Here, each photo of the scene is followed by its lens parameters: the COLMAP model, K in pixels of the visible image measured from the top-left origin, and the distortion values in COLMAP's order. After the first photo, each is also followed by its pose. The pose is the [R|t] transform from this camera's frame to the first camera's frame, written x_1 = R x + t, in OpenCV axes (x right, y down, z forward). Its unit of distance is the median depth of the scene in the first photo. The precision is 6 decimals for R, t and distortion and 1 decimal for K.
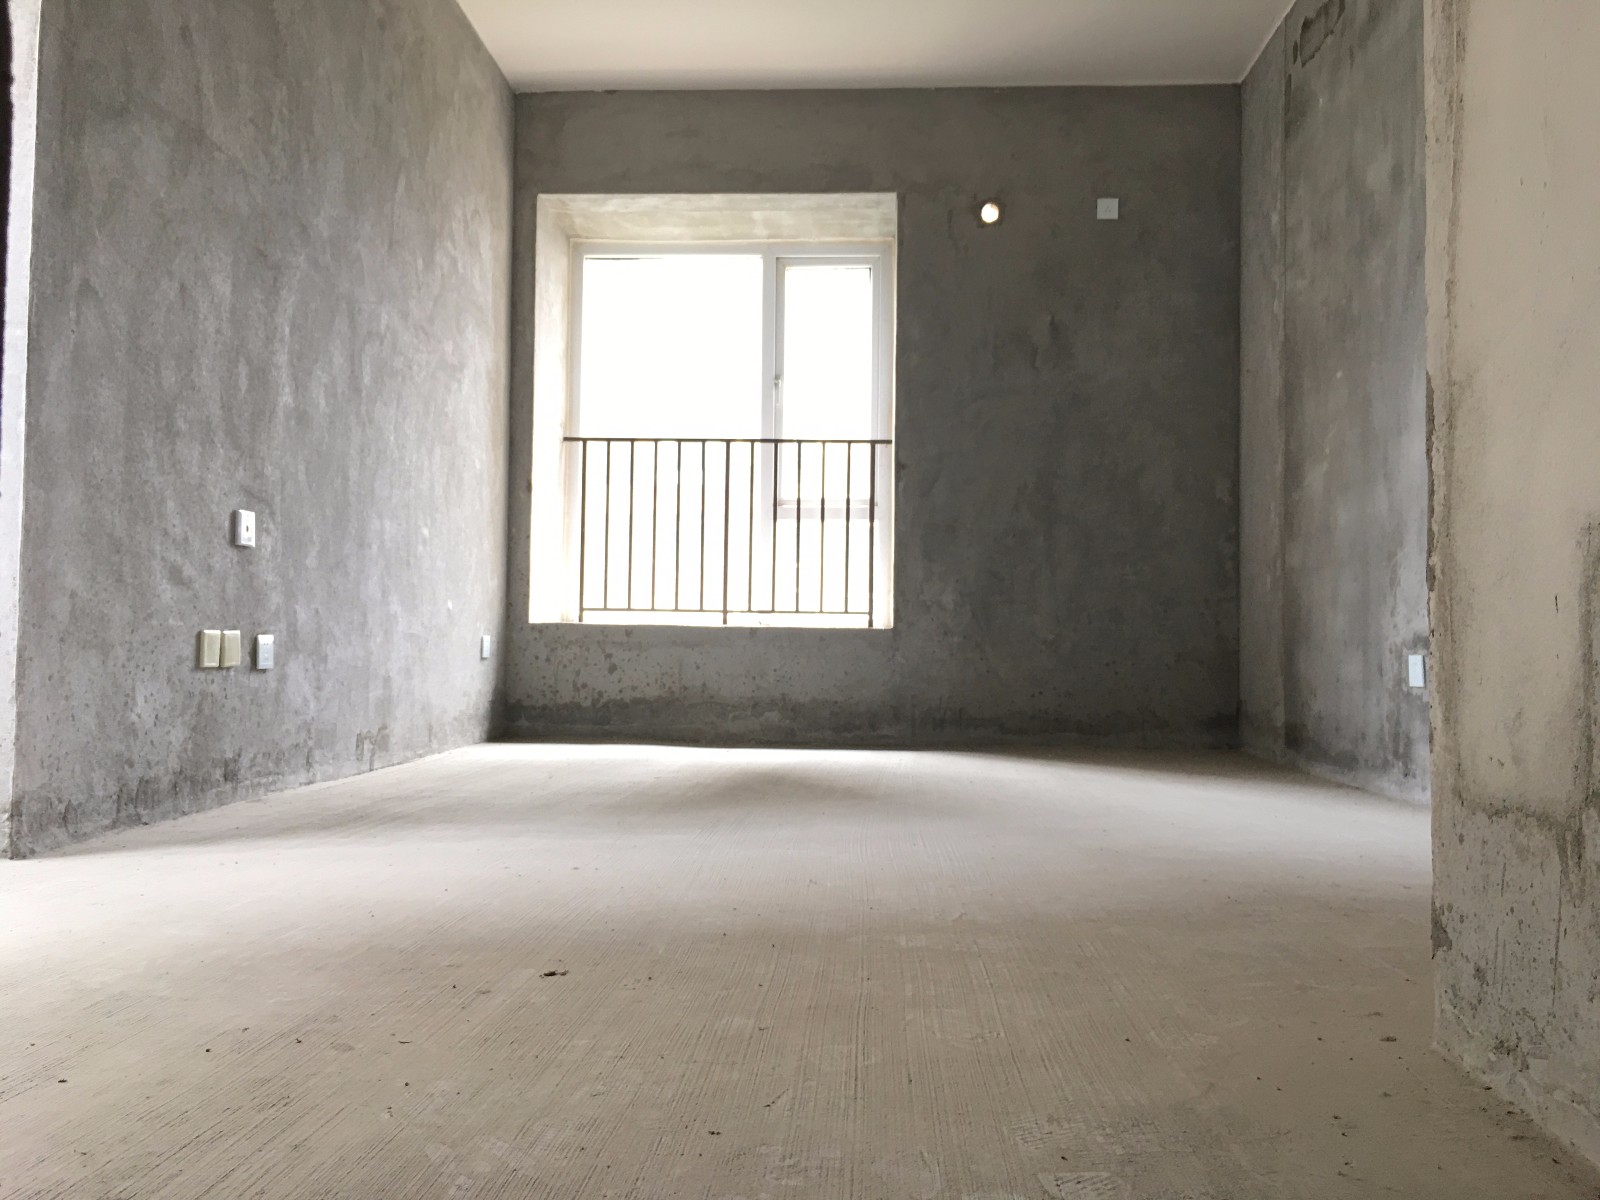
lens RADIAL K [[1382.6, 0, 839.6], [0, 1382.6, 601.6], [0, 0, 1]] dist [0.042055, -0.040463]
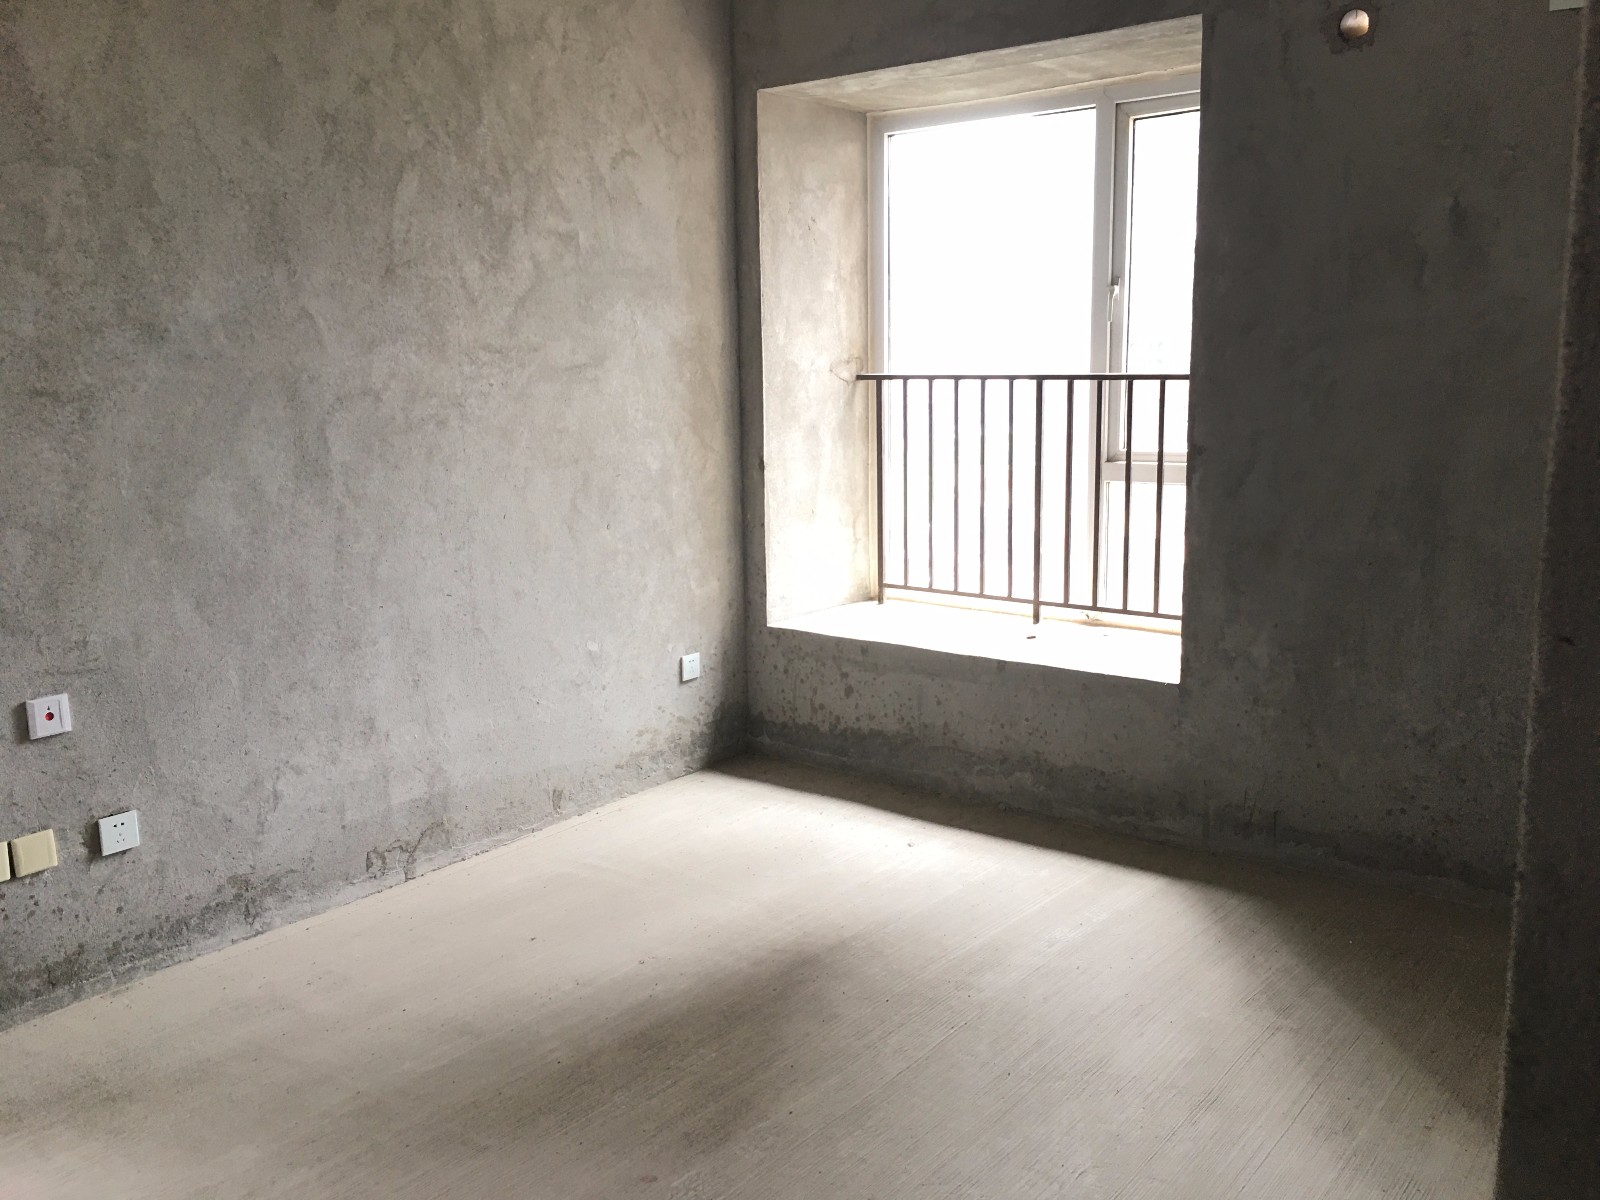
lens RADIAL K [[1382.6, 0, 794.7], [0, 1382.6, 600.7], [0, 0, 1]] dist [0.042055, -0.040463]
pose [[0.817064, 0.077846, -0.571267, 0.274635], [0.040642, 0.980601, 0.191755, -0.163072], [0.575112, -0.179893, 0.798050, 0.339771]]
